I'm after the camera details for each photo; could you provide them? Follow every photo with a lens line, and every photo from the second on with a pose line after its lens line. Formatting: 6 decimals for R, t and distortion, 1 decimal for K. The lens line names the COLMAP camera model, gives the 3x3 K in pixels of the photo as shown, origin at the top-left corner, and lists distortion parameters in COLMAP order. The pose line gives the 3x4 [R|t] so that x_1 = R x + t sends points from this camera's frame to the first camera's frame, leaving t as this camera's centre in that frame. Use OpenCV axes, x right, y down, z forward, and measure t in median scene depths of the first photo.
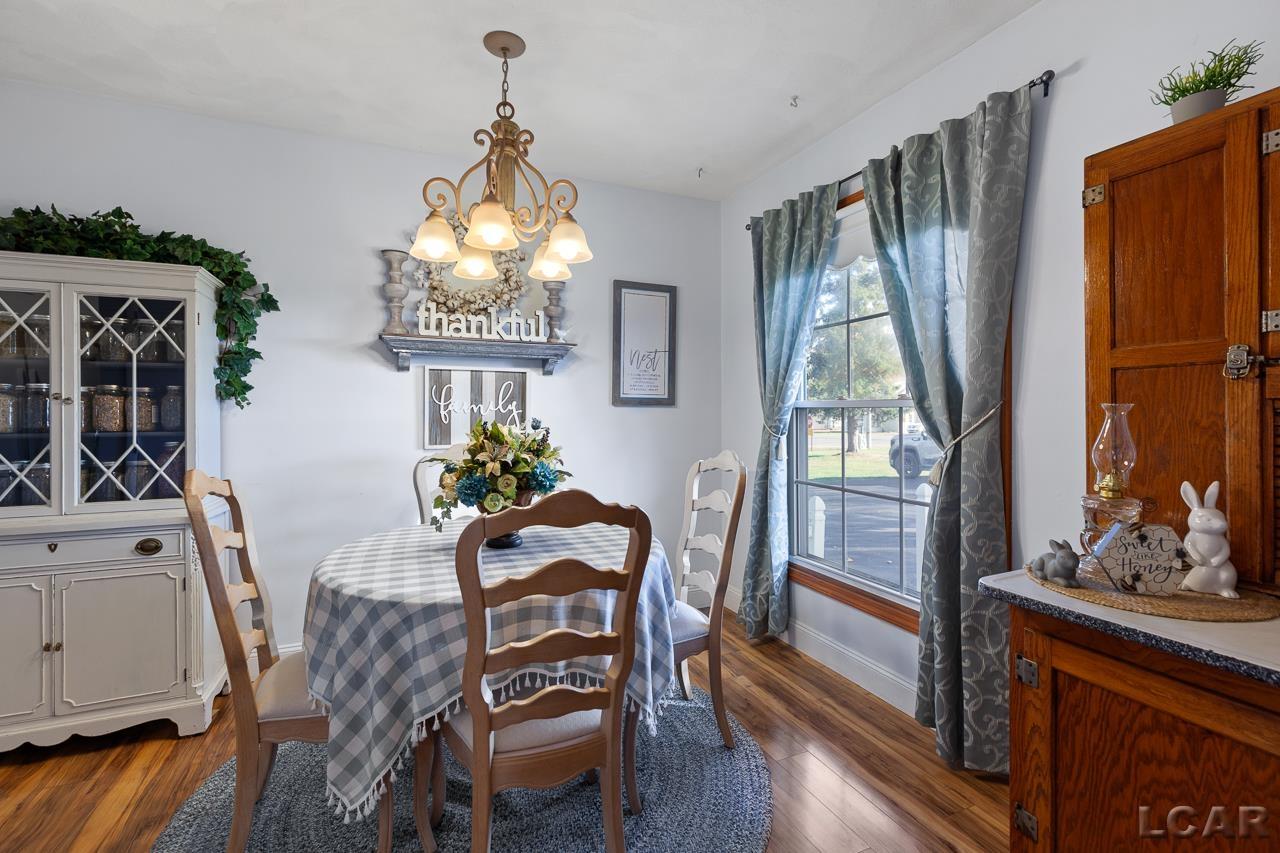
lens RADIAL K [[580.5, 0, 642.8], [0, 580.5, 419.5], [0, 0, 1]] dist [0.010425, -0.001102]
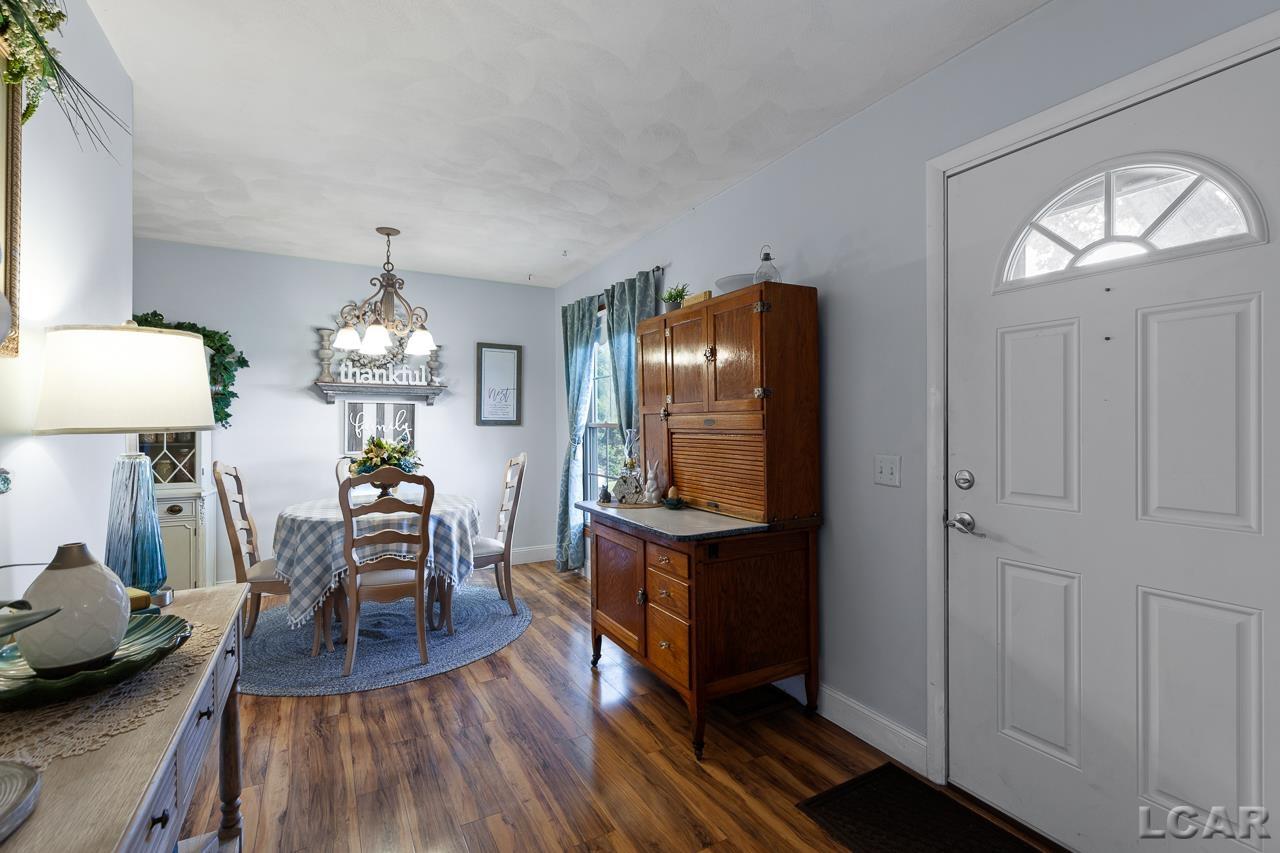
lens RADIAL K [[580.5, 0, 639.3], [0, 580.5, 424.5], [0, 0, 1]] dist [0.010425, -0.001102]
pose [[0.996027, -0.000192, 0.089048, 0.300812], [0.001351, 0.999915, -0.012955, -0.007783], [-0.089038, 0.013024, 0.995943, -0.690038]]
